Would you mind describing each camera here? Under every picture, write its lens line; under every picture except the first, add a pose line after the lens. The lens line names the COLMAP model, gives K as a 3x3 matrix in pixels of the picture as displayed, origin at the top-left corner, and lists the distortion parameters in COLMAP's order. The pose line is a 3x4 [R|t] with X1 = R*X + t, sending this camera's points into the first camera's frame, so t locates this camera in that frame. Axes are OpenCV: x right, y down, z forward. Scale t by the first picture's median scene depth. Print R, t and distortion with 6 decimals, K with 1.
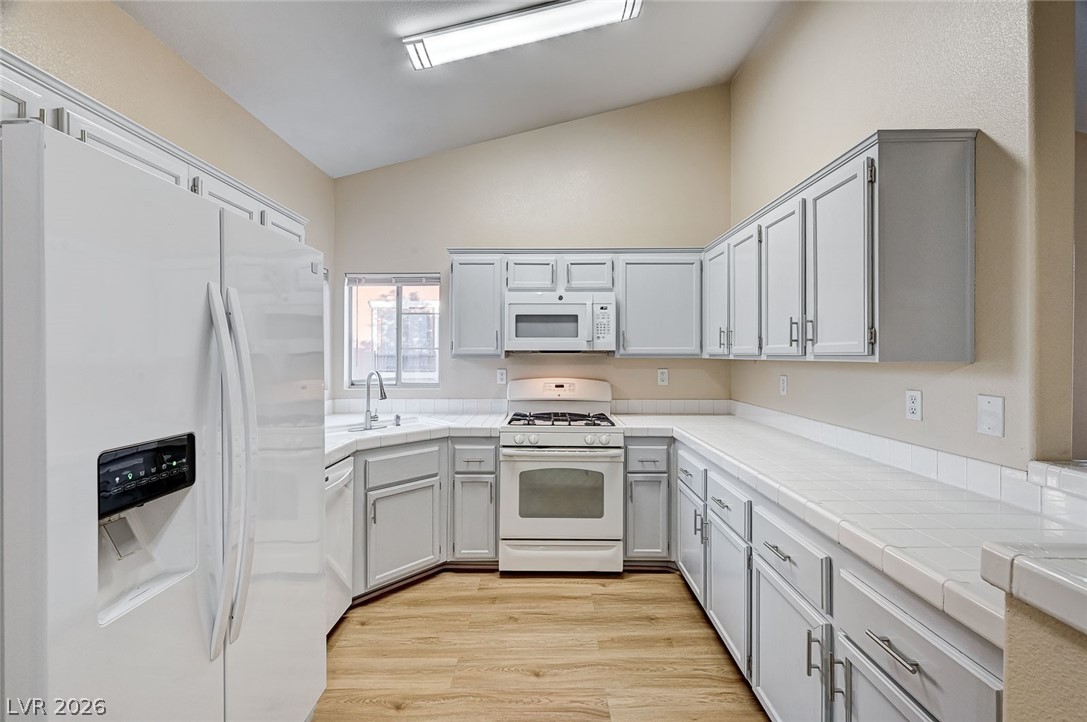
lens RADIAL K [[434.5, 0, 544.8], [0, 434.5, 354.0], [0, 0, 1]] dist [-0.000051, 0.000163]
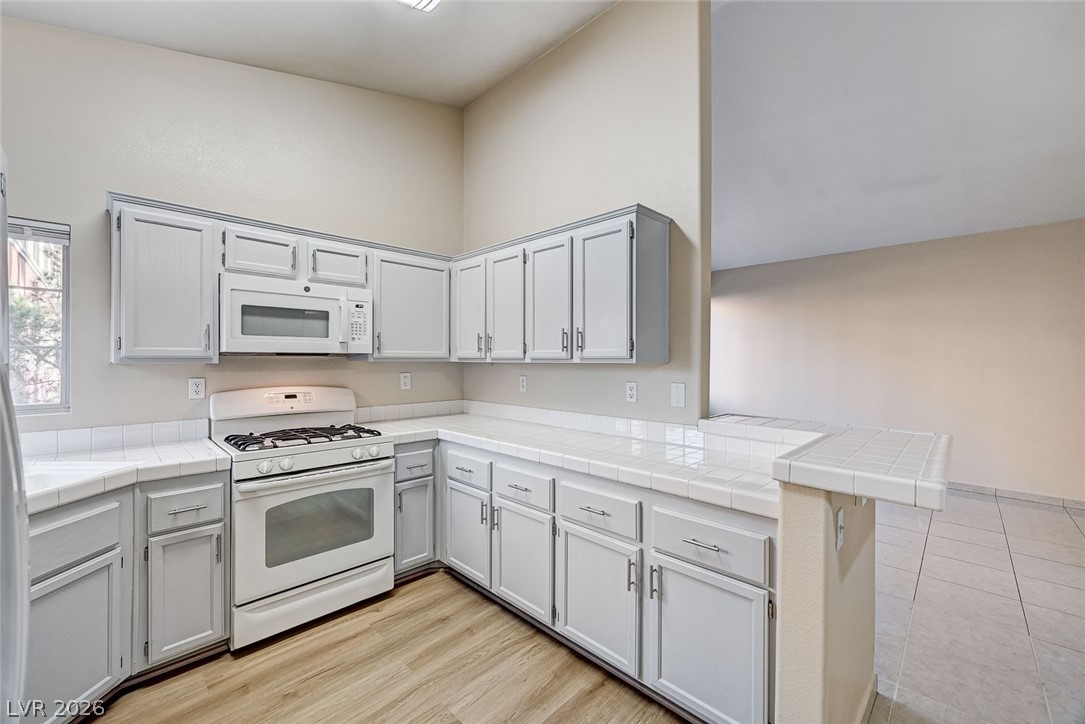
lens RADIAL K [[433.8, 0, 545.7], [0, 433.8, 361.4], [0, 0, 1]] dist [-0.002338, -0.000288]
pose [[0.699727, -0.002634, 0.714405, -0.256437], [-0.001759, 0.999984, 0.005410, 0.002968], [-0.714408, -0.005042, 0.699711, 0.108099]]
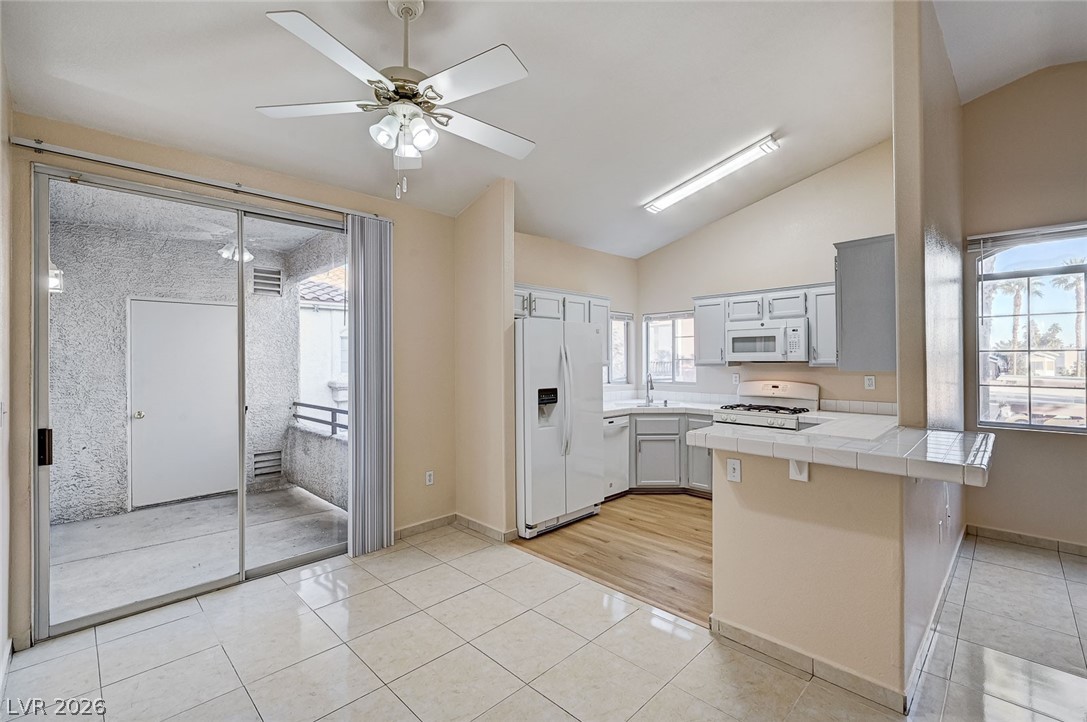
lens RADIAL K [[472.8, 0, 548.3], [0, 472.8, 357.9], [0, 0, 1]] dist [0.000866, 0.000258]
pose [[0.706184, -0.007230, -0.707992, 0.702461], [0.006121, 0.999973, -0.004106, -0.018527], [0.708002, -0.001434, 0.706209, -0.664757]]
